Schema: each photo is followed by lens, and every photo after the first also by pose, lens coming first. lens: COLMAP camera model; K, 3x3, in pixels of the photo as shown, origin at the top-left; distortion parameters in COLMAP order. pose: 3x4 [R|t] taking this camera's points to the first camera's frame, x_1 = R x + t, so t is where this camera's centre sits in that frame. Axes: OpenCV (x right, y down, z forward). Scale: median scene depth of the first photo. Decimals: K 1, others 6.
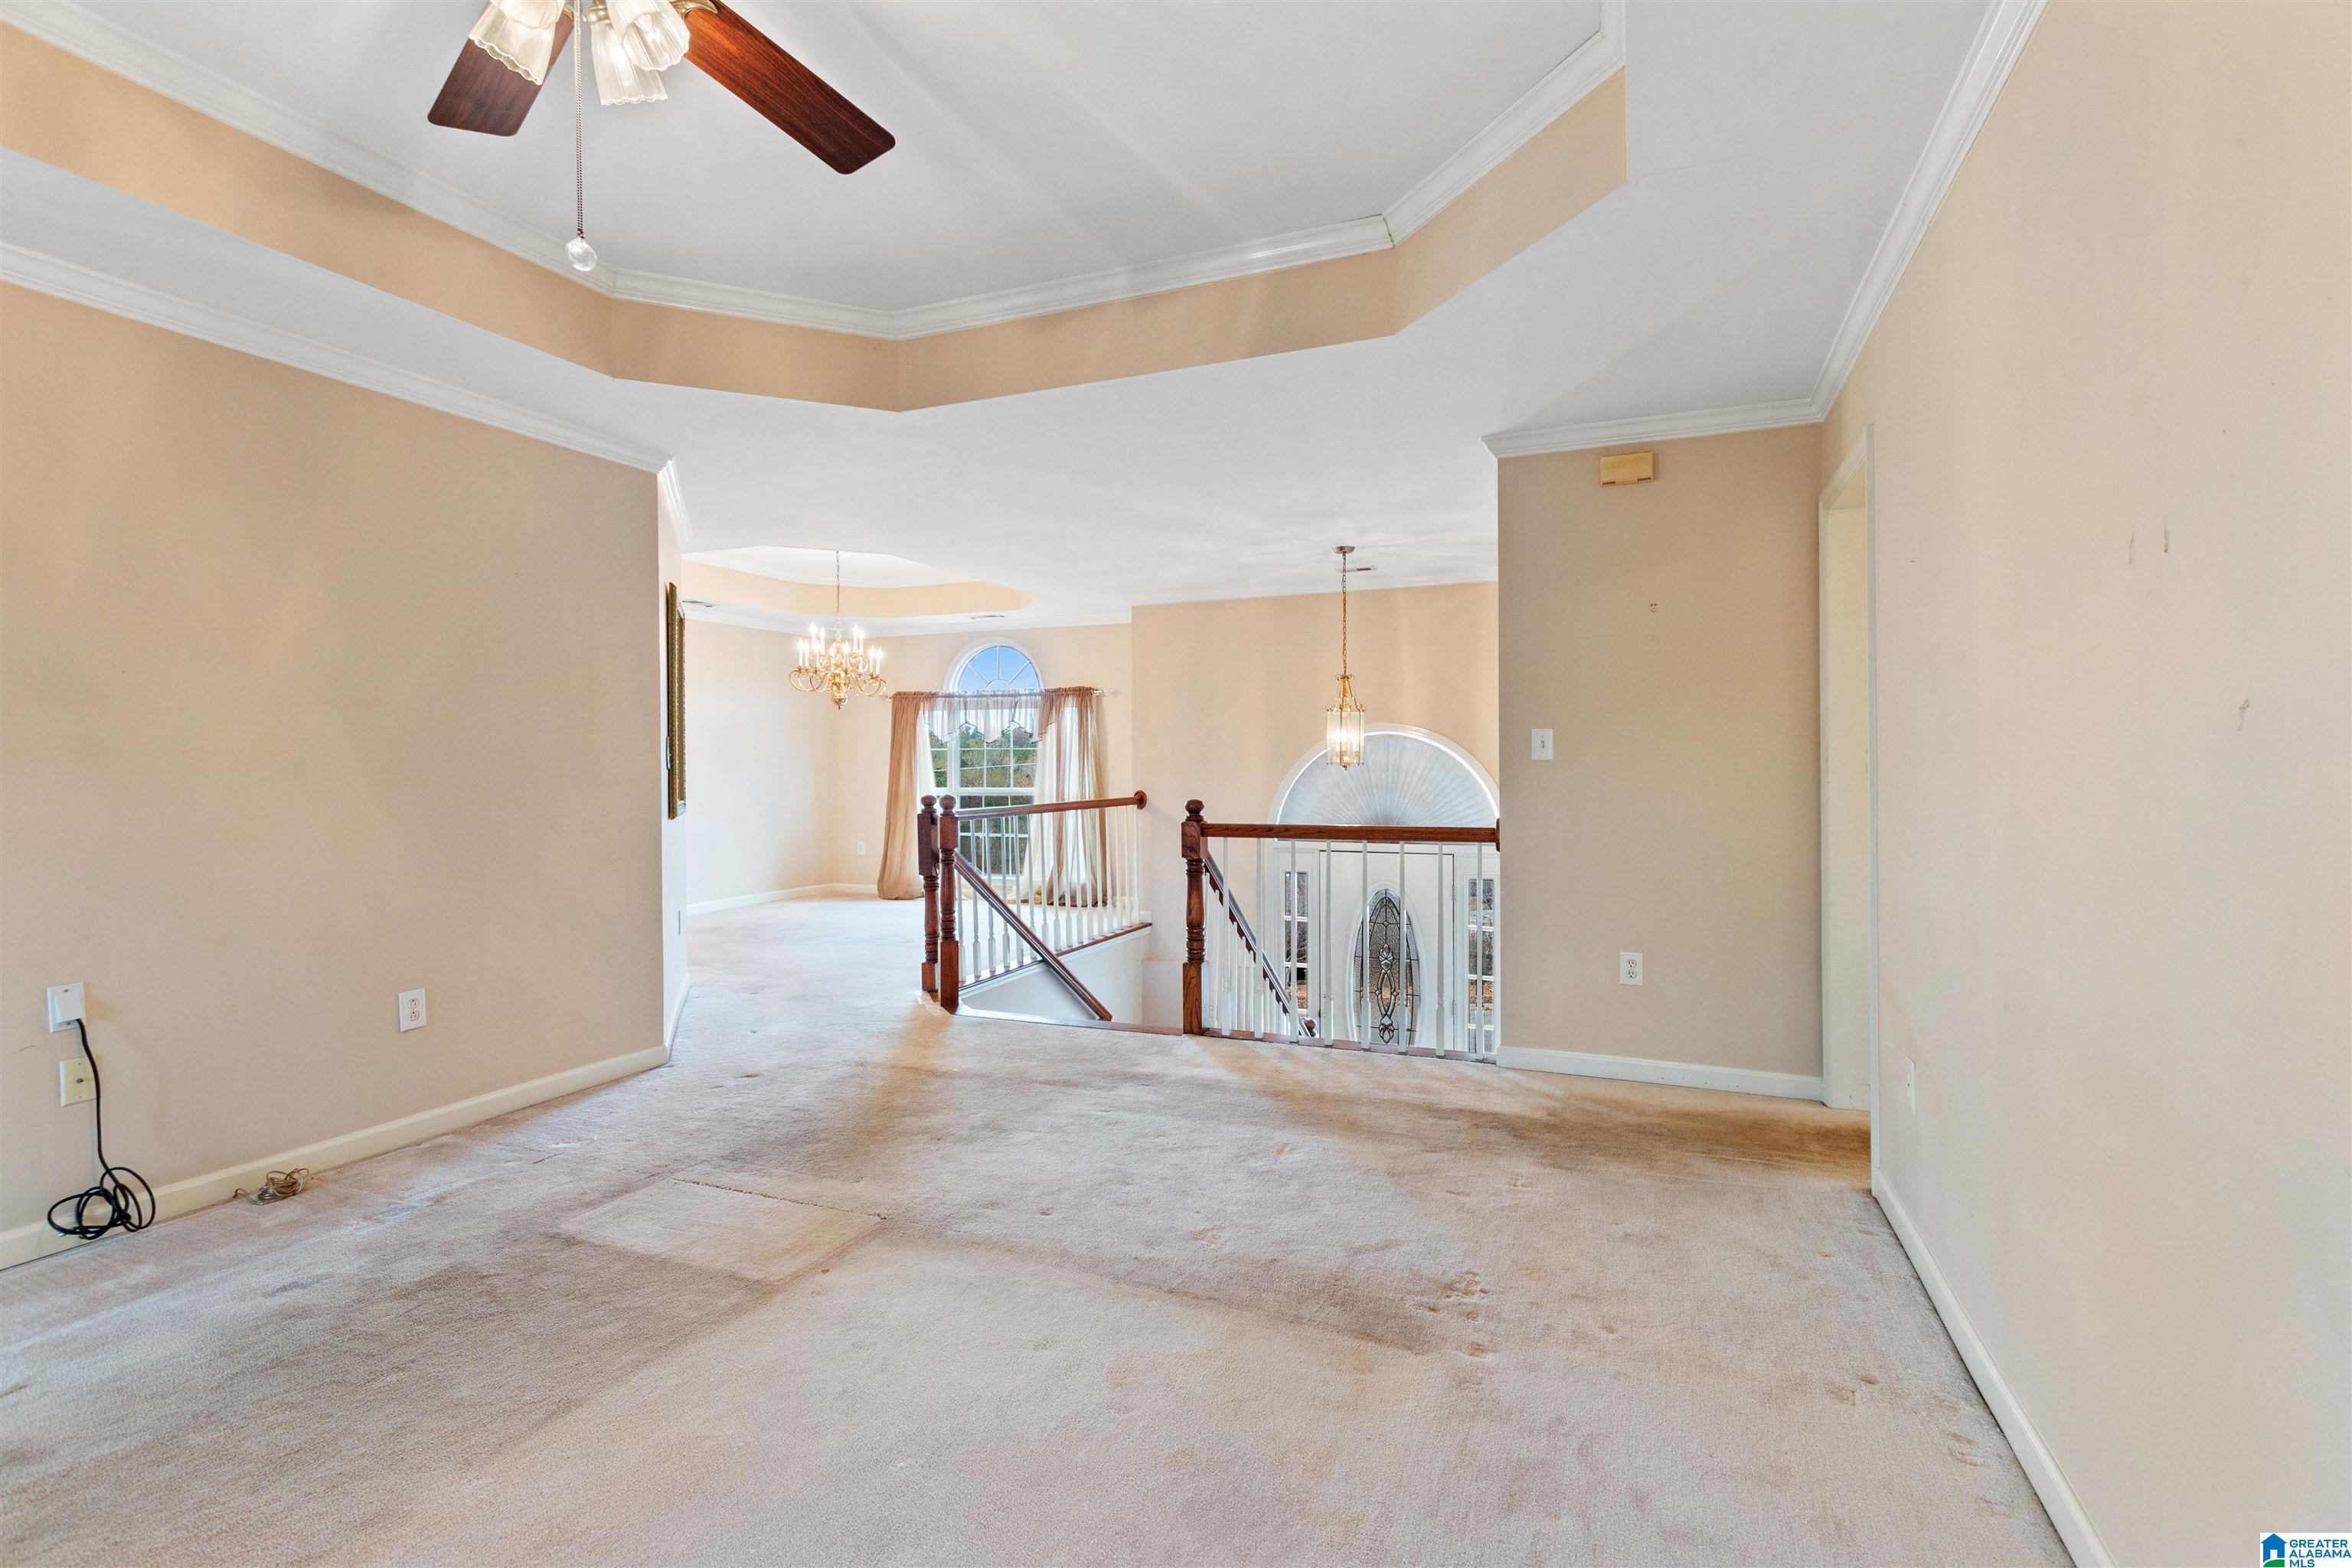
lens RADIAL K [[1113.4, 0, 1184.4], [0, 1113.4, 766.1], [0, 0, 1]] dist [0.011318, -0.000328]
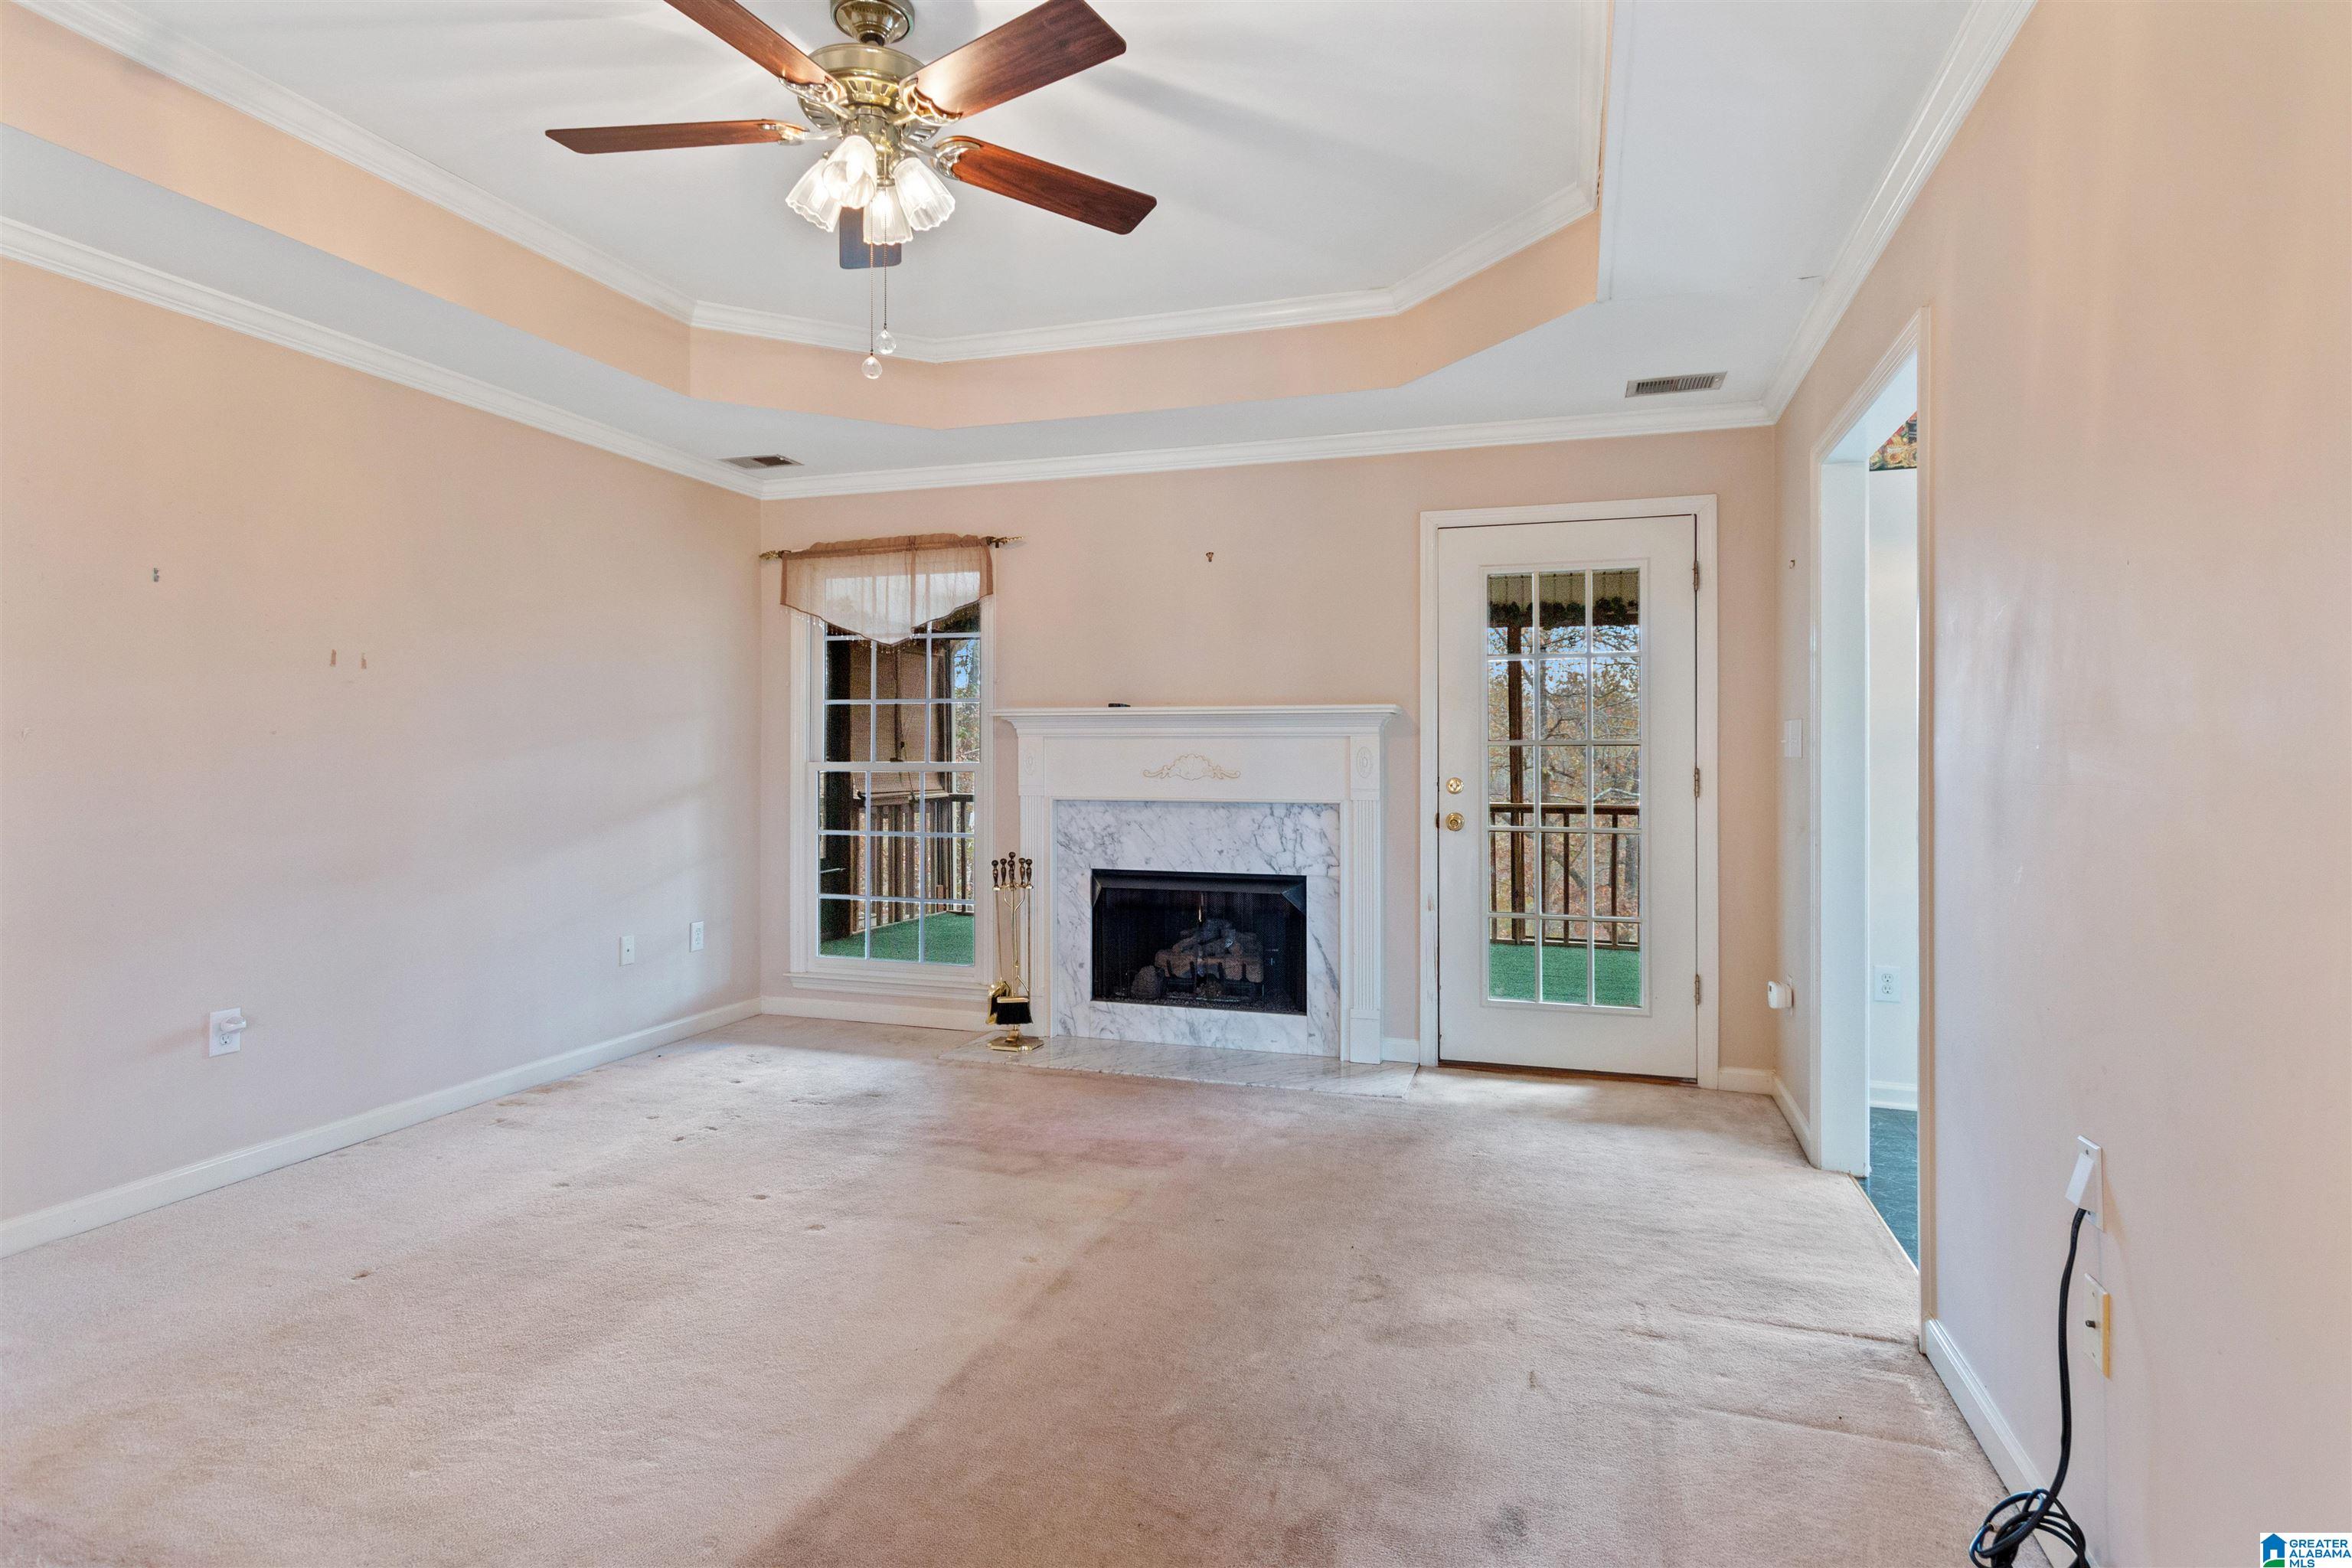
lens RADIAL K [[1211.3, 0, 1174.1], [0, 1211.3, 732.1], [0, 0, 1]] dist [0.038653, -0.000160]
pose [[-0.996408, 0.002054, -0.084659, -0.333880], [0.003159, 0.999911, -0.012927, -0.003983], [0.084625, -0.013148, -0.996326, 1.094878]]
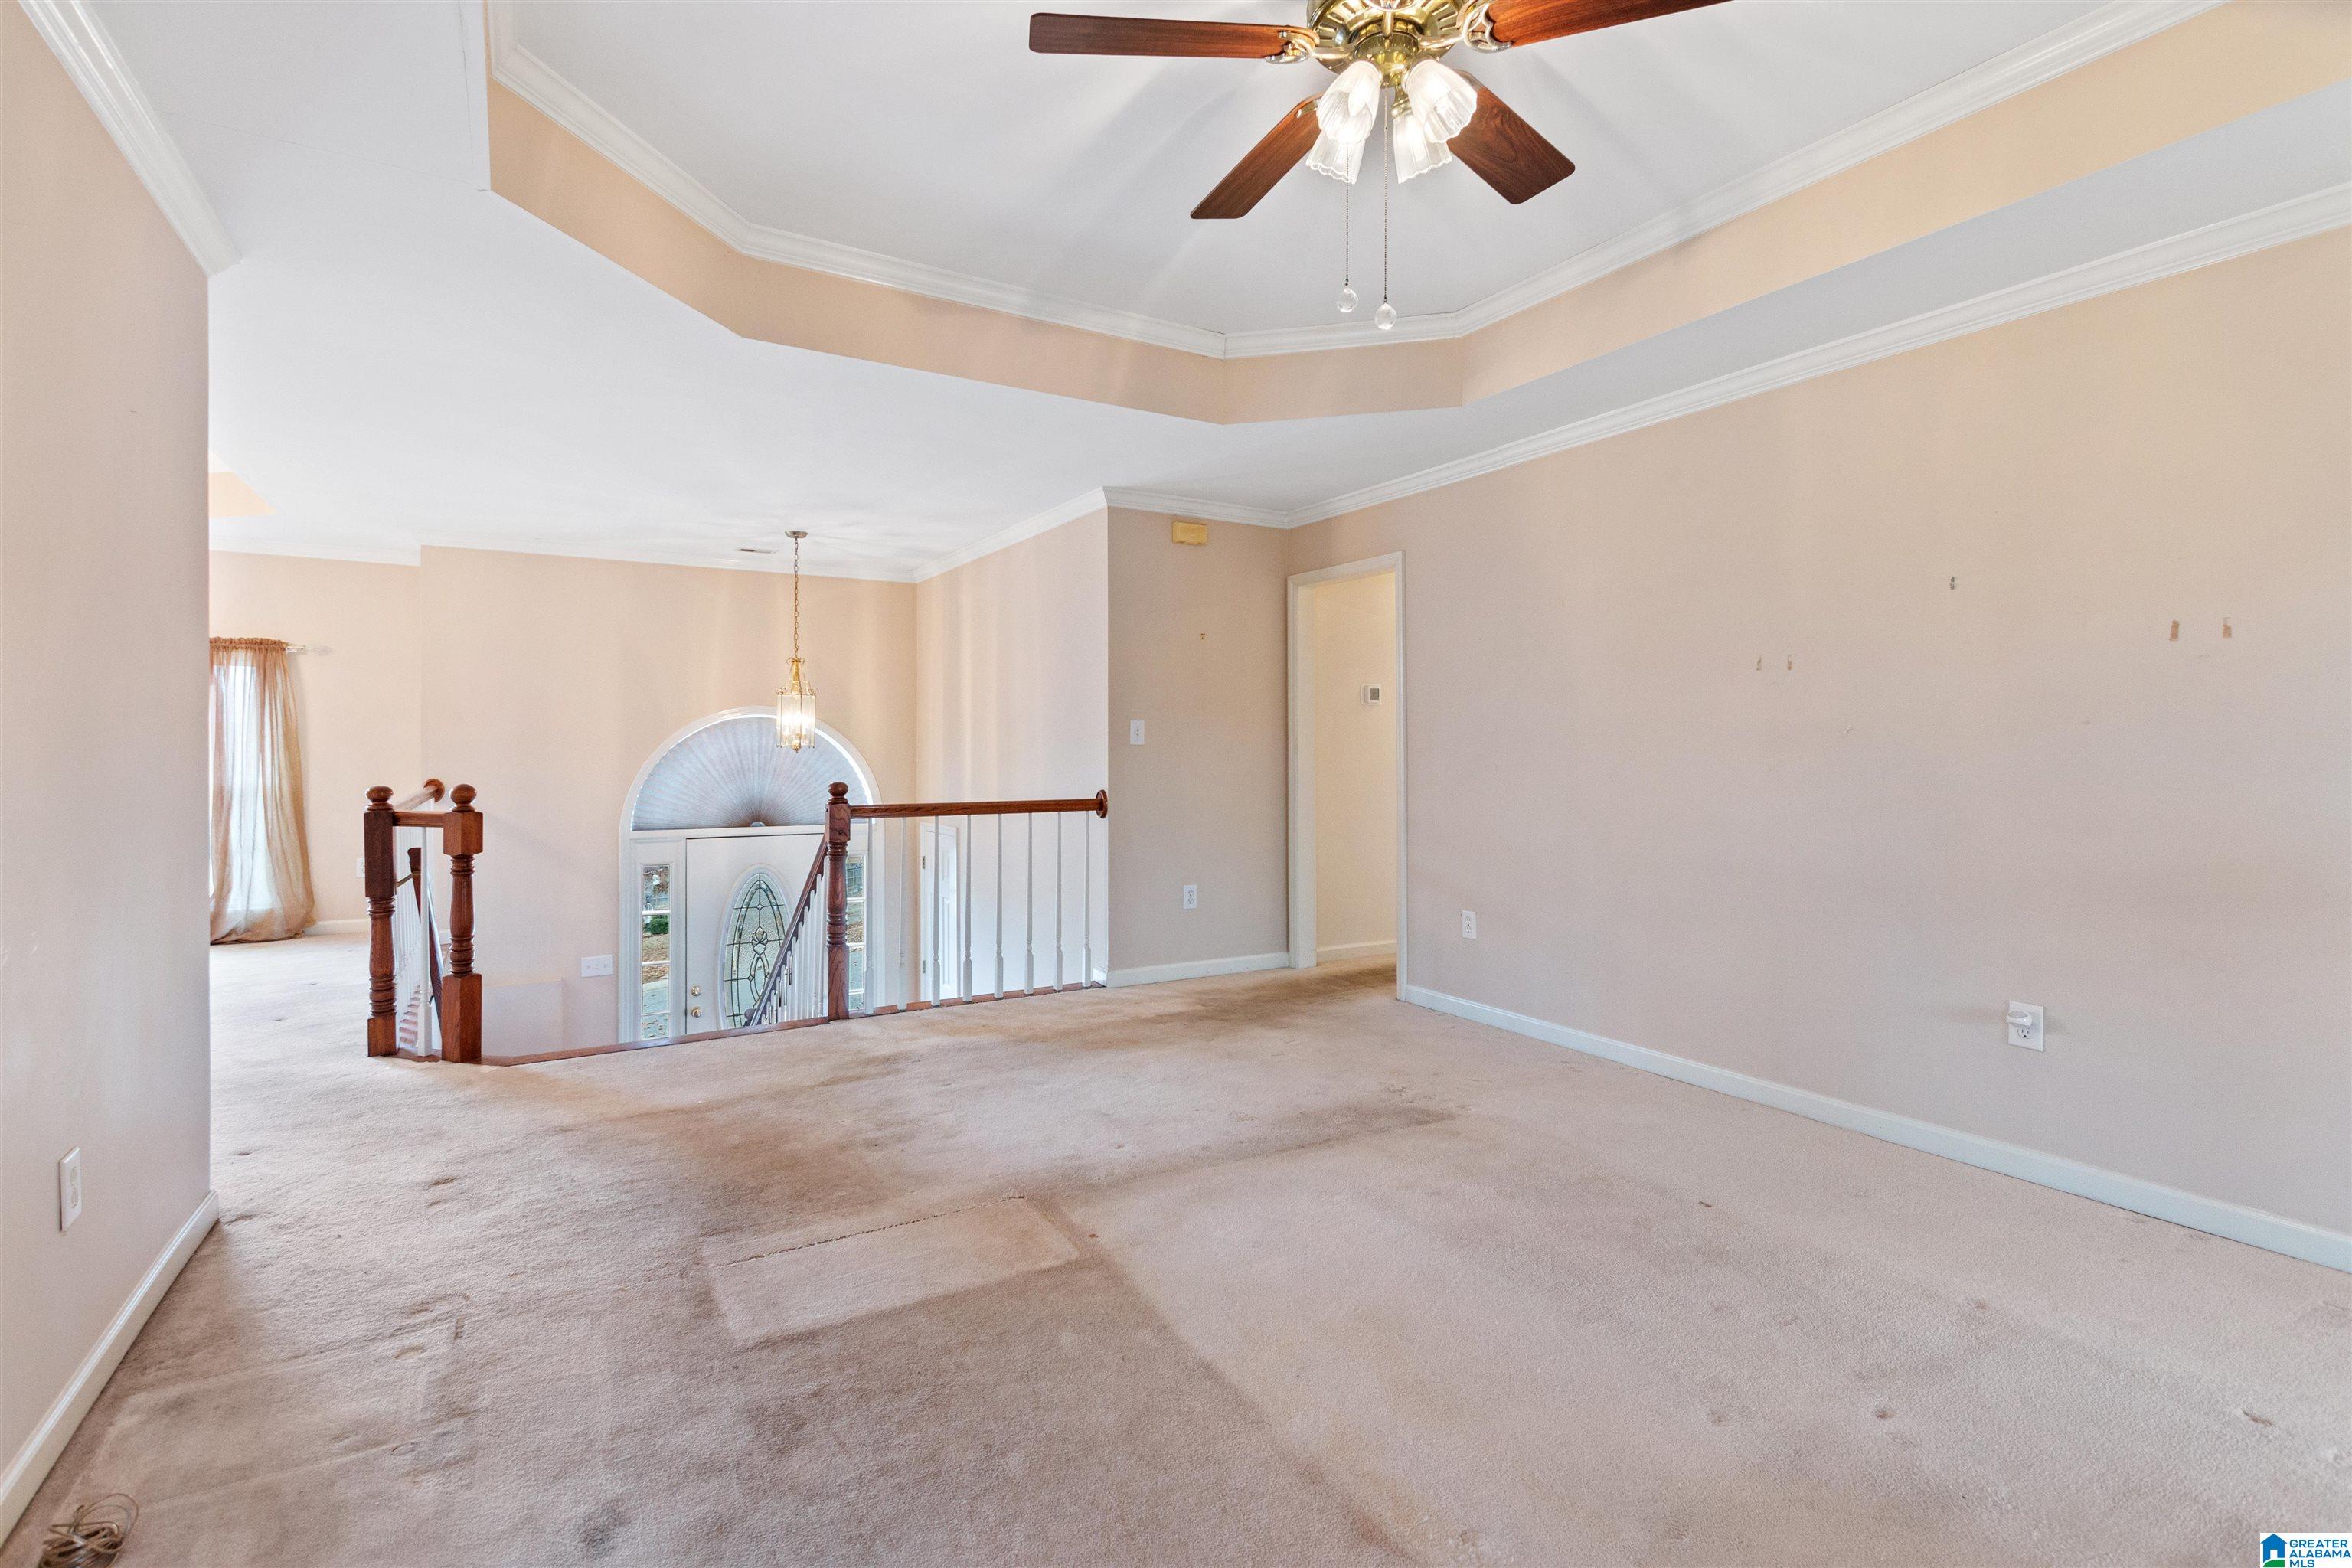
lens RADIAL K [[1101.1, 0, 1168.2], [0, 1101.1, 737.3], [0, 0, 1]] dist [0.011206, -0.000101]
pose [[0.591813, 0.012852, 0.805973, -0.711496], [-0.002222, 0.999895, -0.014313, 0.004353], [-0.806072, 0.006680, 0.591779, 0.217780]]
